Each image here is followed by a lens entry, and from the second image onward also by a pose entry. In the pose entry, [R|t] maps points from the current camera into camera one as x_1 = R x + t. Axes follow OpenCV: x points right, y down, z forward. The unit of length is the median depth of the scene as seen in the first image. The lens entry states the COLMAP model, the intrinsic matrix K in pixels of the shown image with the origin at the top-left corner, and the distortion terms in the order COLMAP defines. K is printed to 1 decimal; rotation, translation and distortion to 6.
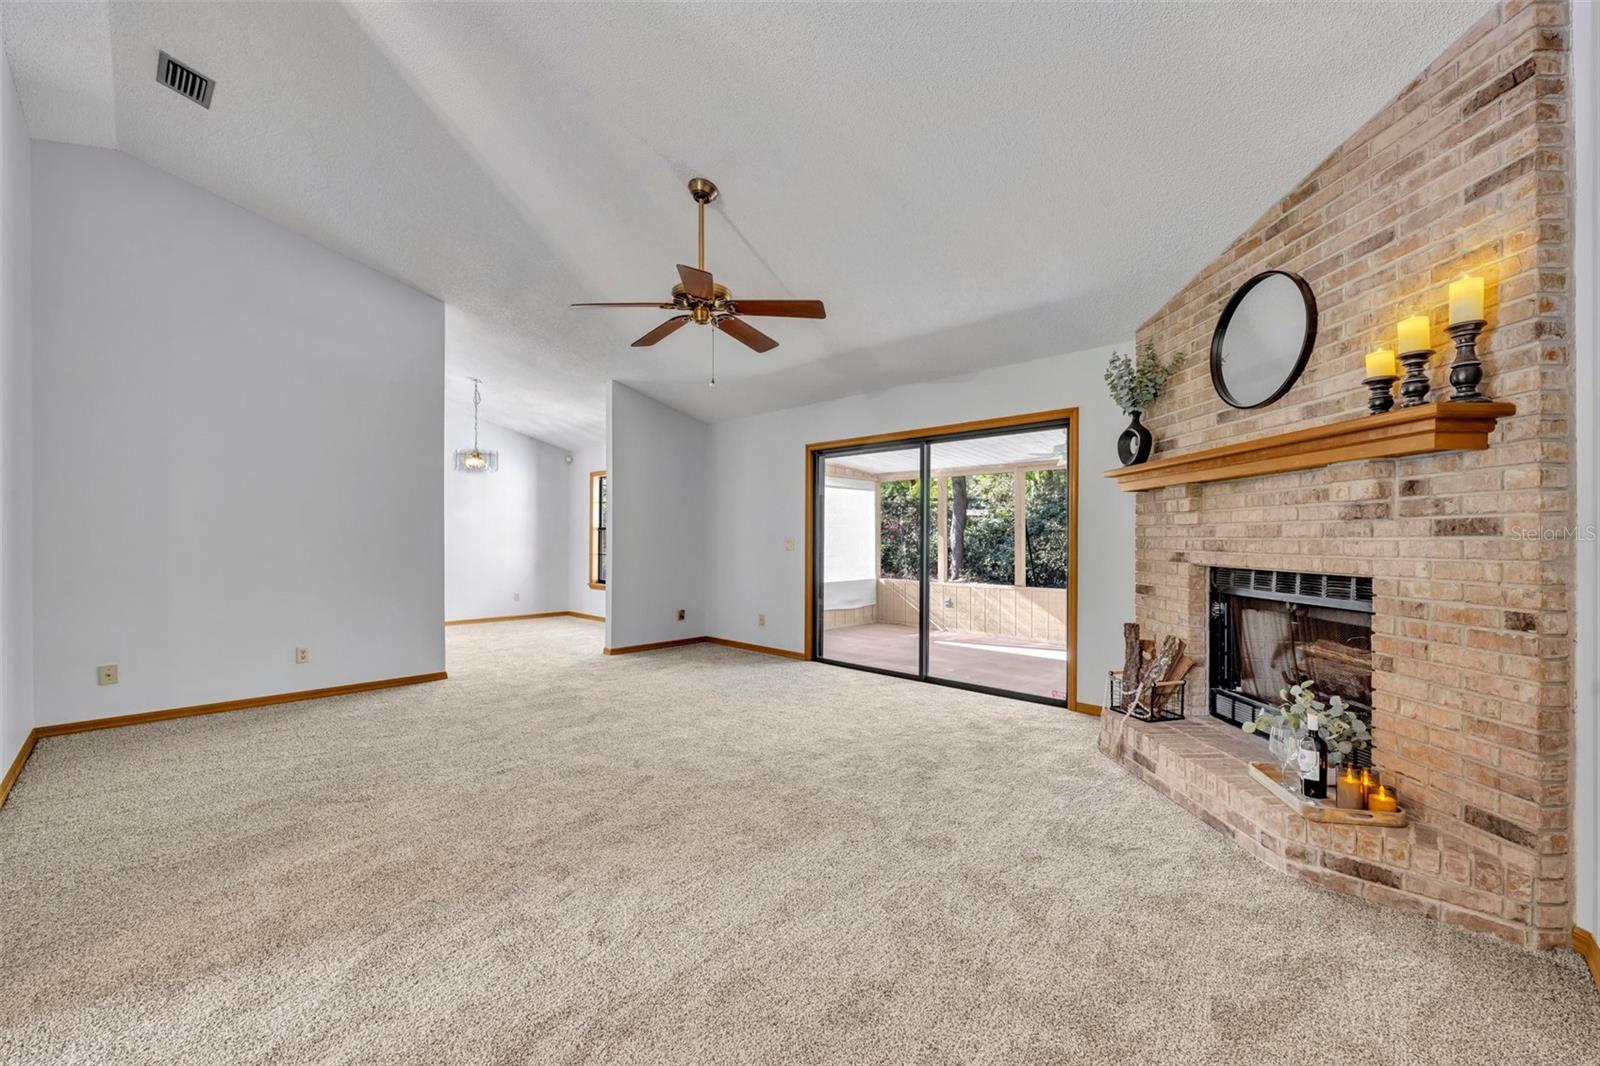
lens RADIAL K [[631.1, 0, 798.1], [0, 631.1, 541.3], [0, 0, 1]] dist [-0.001792, -0.000363]
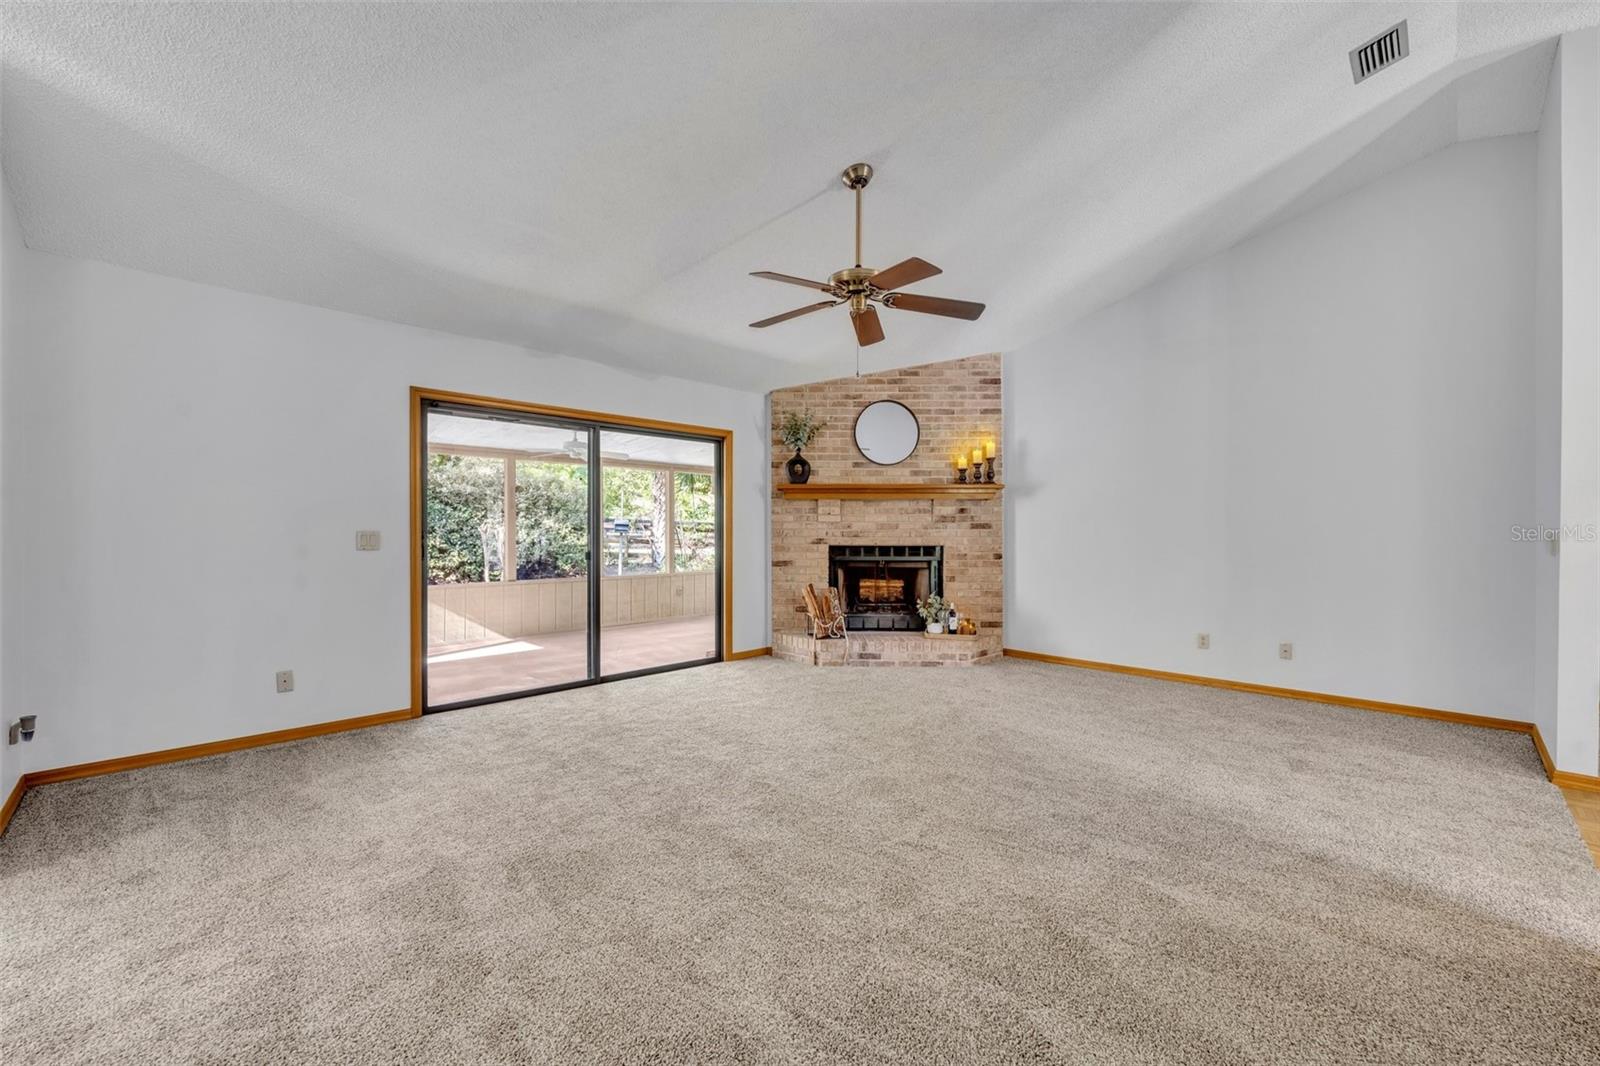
lens RADIAL K [[639.1, 0, 785.1], [0, 639.1, 537.5], [0, 0, 1]] dist [-0.002230, -0.000240]
pose [[0.031019, -0.014913, 0.999408, -1.414104], [0.004208, 0.999882, 0.014790, -0.012884], [-0.999510, 0.003746, 0.031078, 1.339402]]
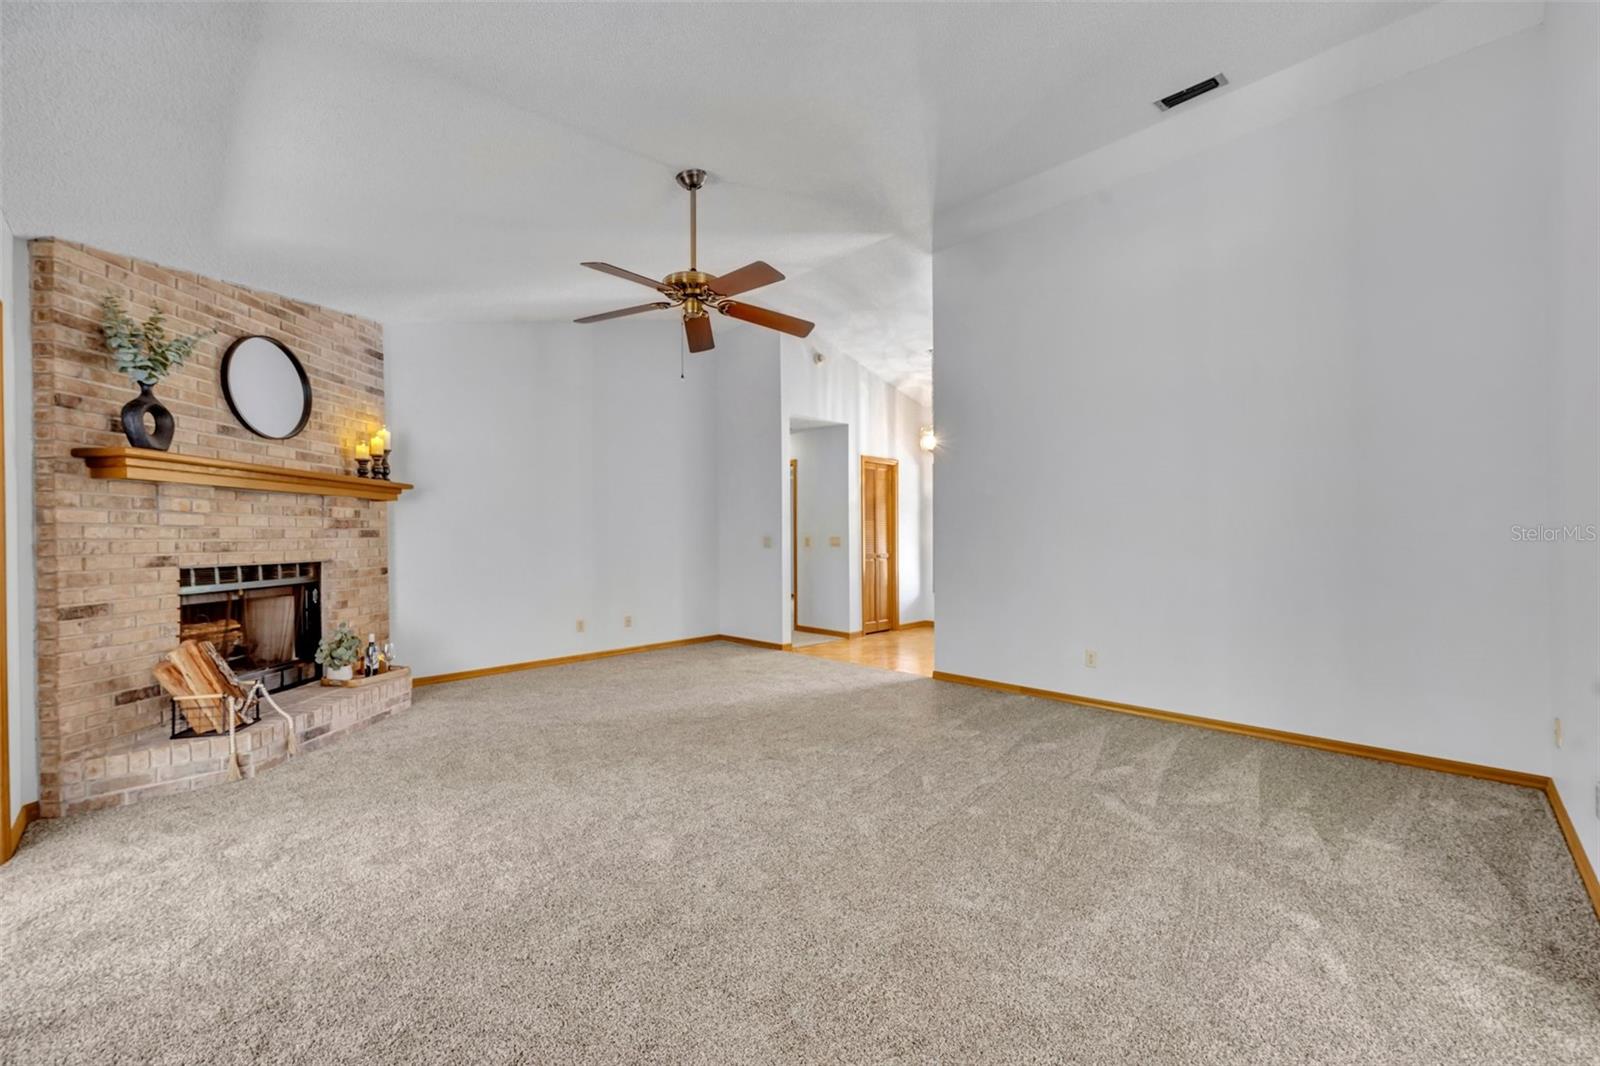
lens RADIAL K [[635.7, 0, 822.6], [0, 635.7, 536.5], [0, 0, 1]] dist [-0.000437, -0.000006]
pose [[-0.999910, 0.004869, -0.012483, -0.415325], [0.004781, 0.999963, 0.007086, -0.015667], [0.012517, 0.007026, -0.999897, 2.467769]]
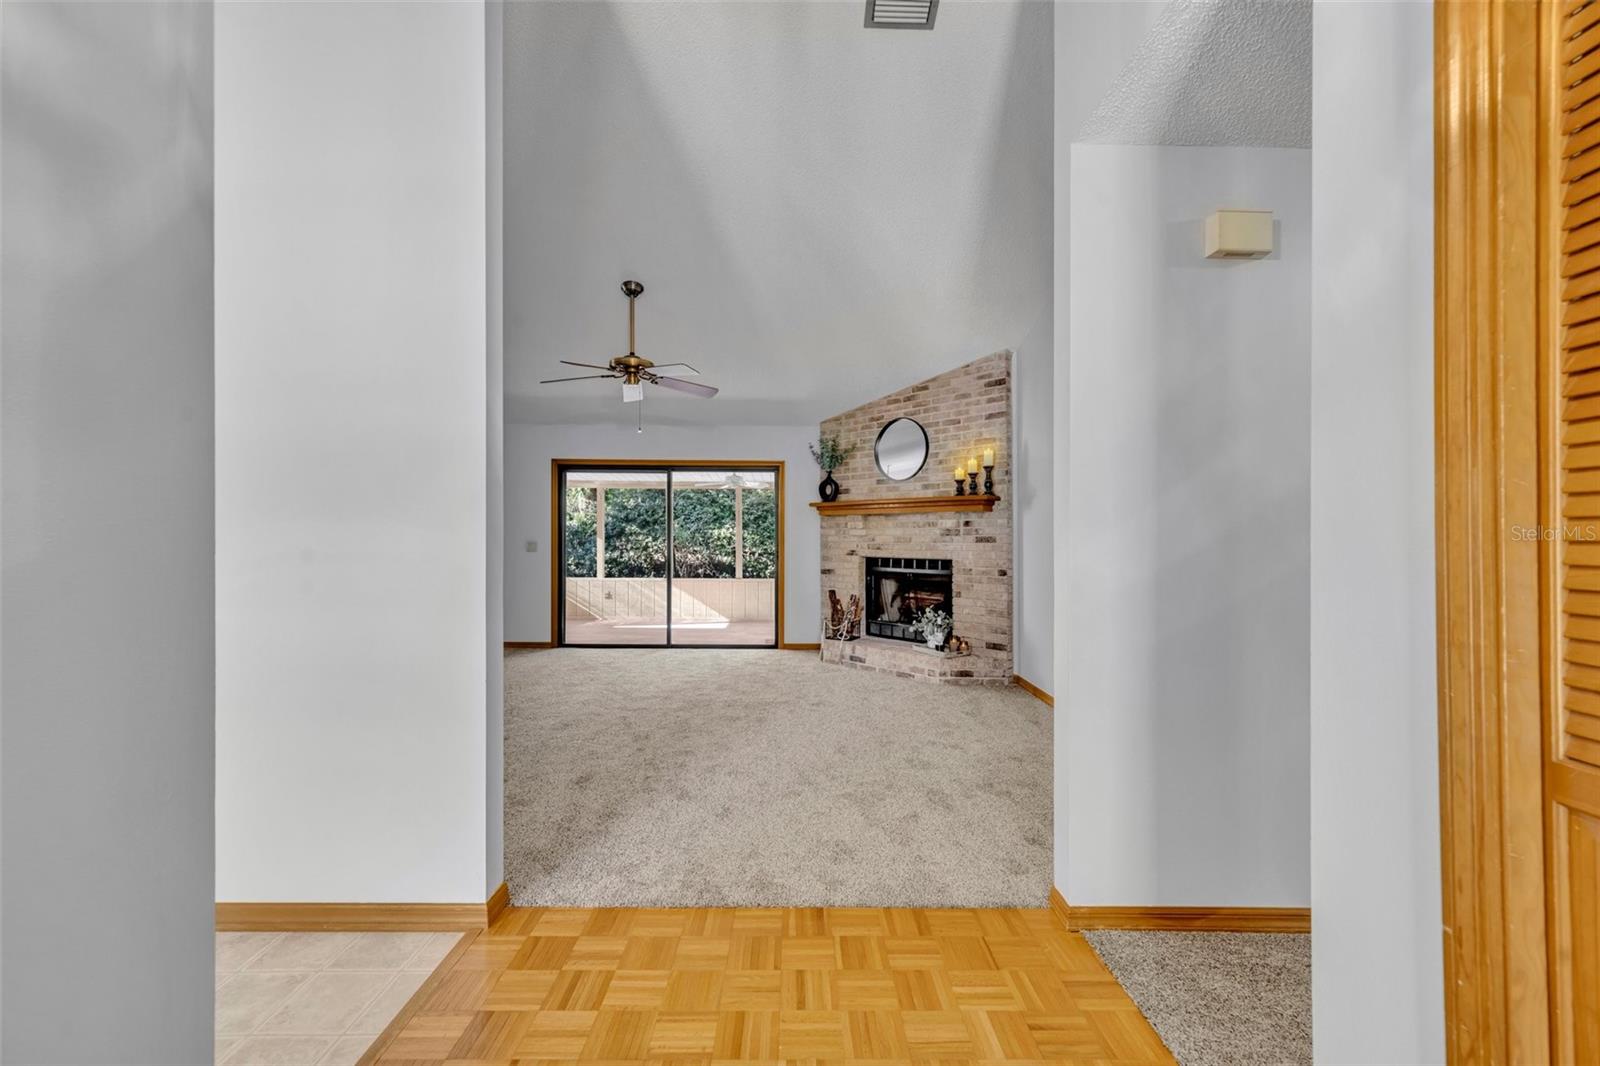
lens RADIAL K [[633.3, 0, 795.5], [0, 633.3, 536.8], [0, 0, 1]] dist [0.000665, -0.000012]
pose [[0.713685, 0.004043, 0.700455, -1.058104], [0.000291, 0.999982, -0.006068, -0.013235], [-0.700466, 0.004535, 0.713671, -0.274993]]
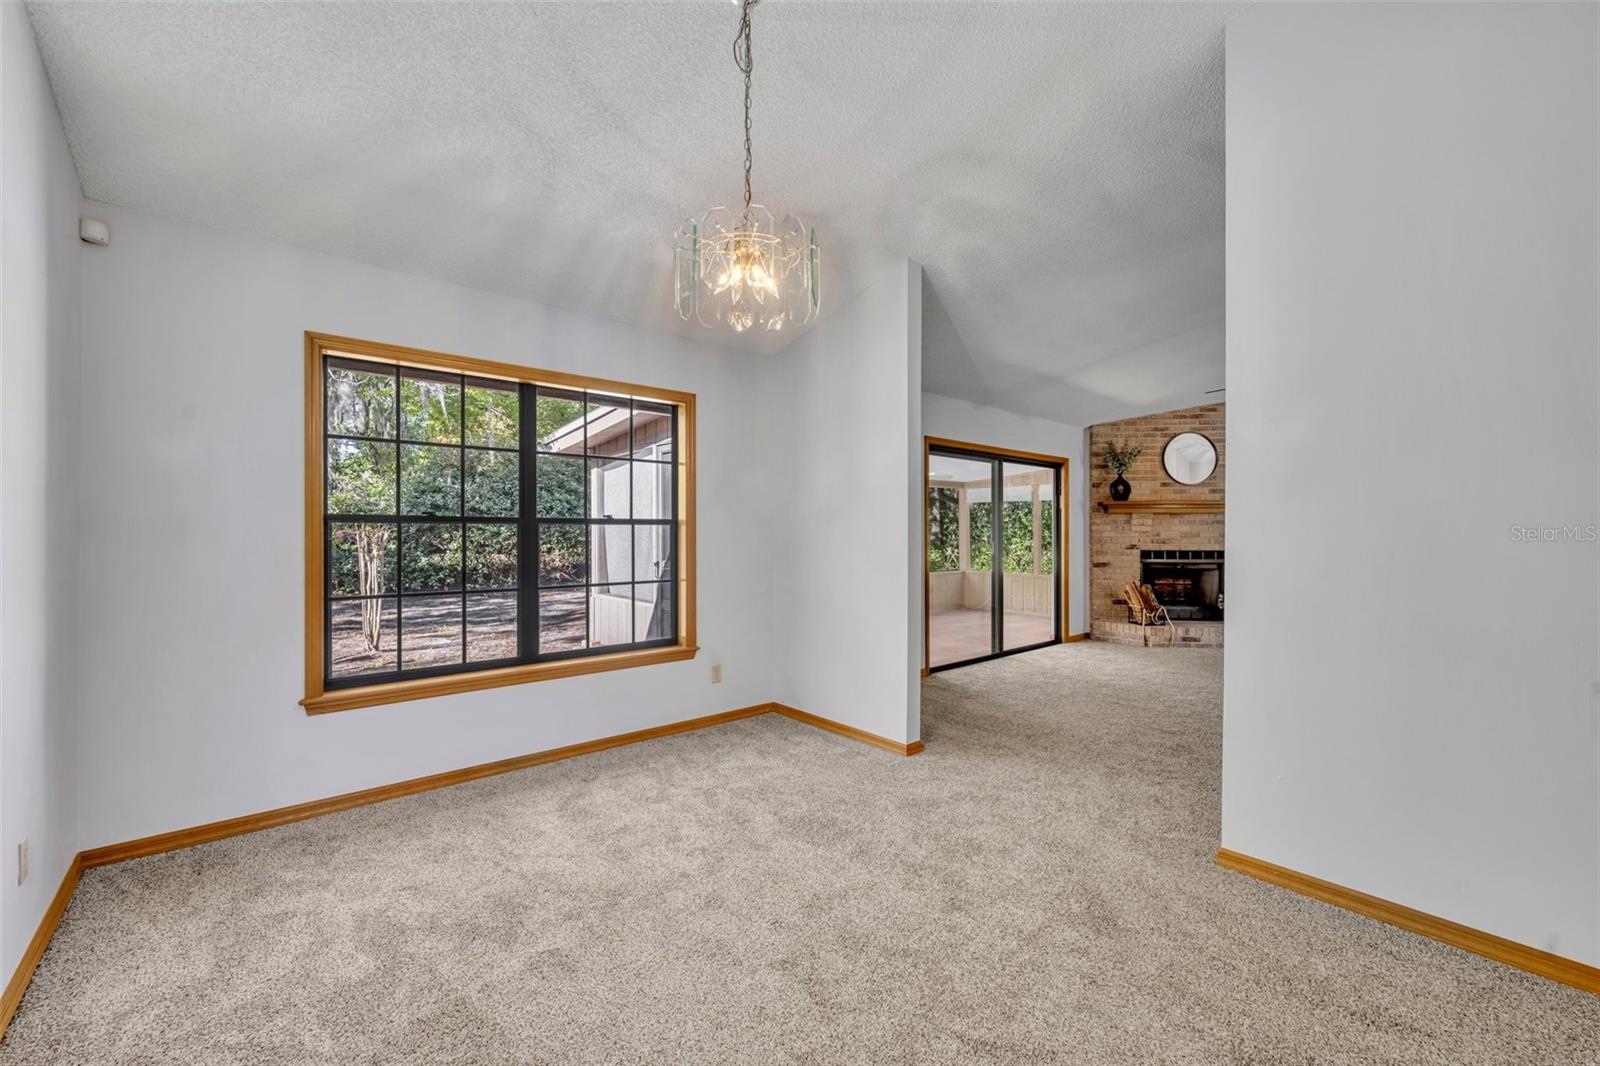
lens RADIAL K [[648.8, 0, 781.7], [0, 648.8, 535.8], [0, 0, 1]] dist [-0.002148, -0.000062]
pose [[0.090089, -0.007381, 0.995906, -2.077262], [0.005156, 0.999963, 0.006944, -0.040581], [-0.995920, 0.004509, 0.090124, 2.517676]]
